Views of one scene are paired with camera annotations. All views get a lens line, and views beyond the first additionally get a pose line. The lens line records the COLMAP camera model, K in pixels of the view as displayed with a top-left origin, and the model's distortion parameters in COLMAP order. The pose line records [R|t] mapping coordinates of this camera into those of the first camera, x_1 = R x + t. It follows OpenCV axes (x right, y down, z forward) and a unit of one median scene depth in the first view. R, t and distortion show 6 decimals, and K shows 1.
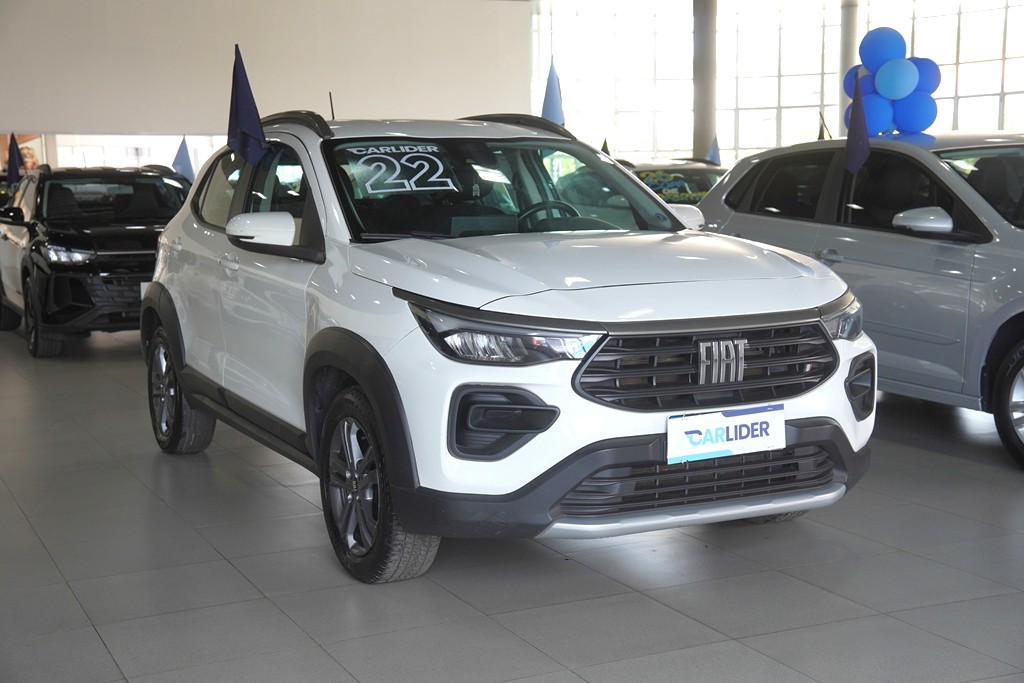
lens RADIAL K [[1445.5, 0, 512.0], [0, 1445.5, 341.5], [0, 0, 1]] dist [0.140763, 0.009201]
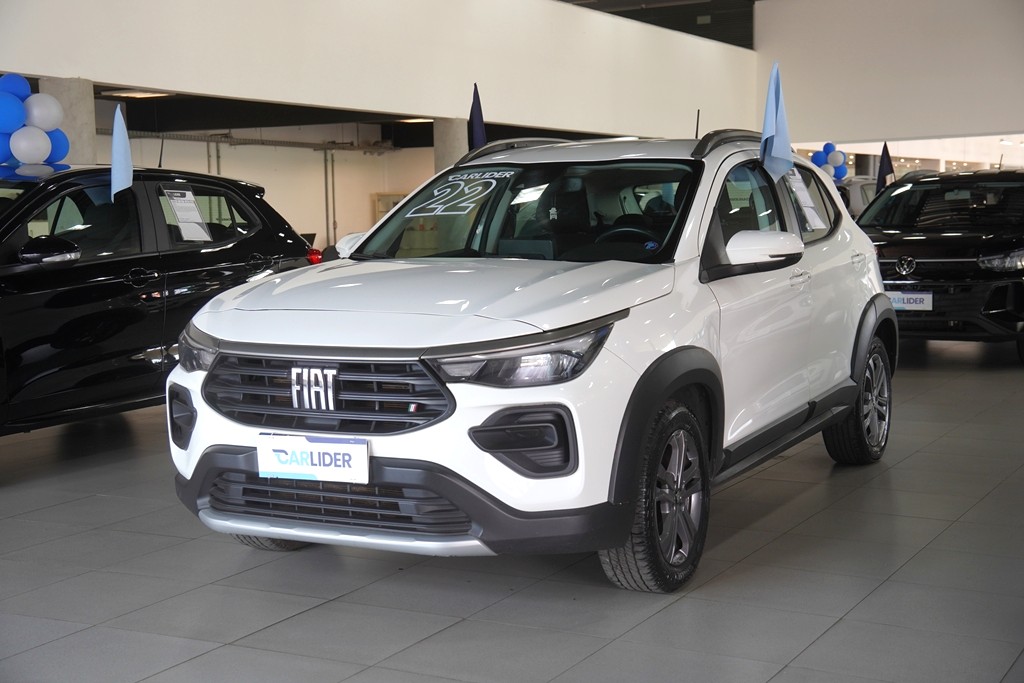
lens RADIAL K [[1445.5, 0, 512.0], [0, 1445.5, 341.5], [0, 0, 1]] dist [0.140763, 0.009201]
pose [[0.575045, 0.084820, -0.813713, 1.062120], [-0.080499, 0.995651, 0.046897, -0.079423], [0.814152, 0.038536, 0.579372, 0.510841]]
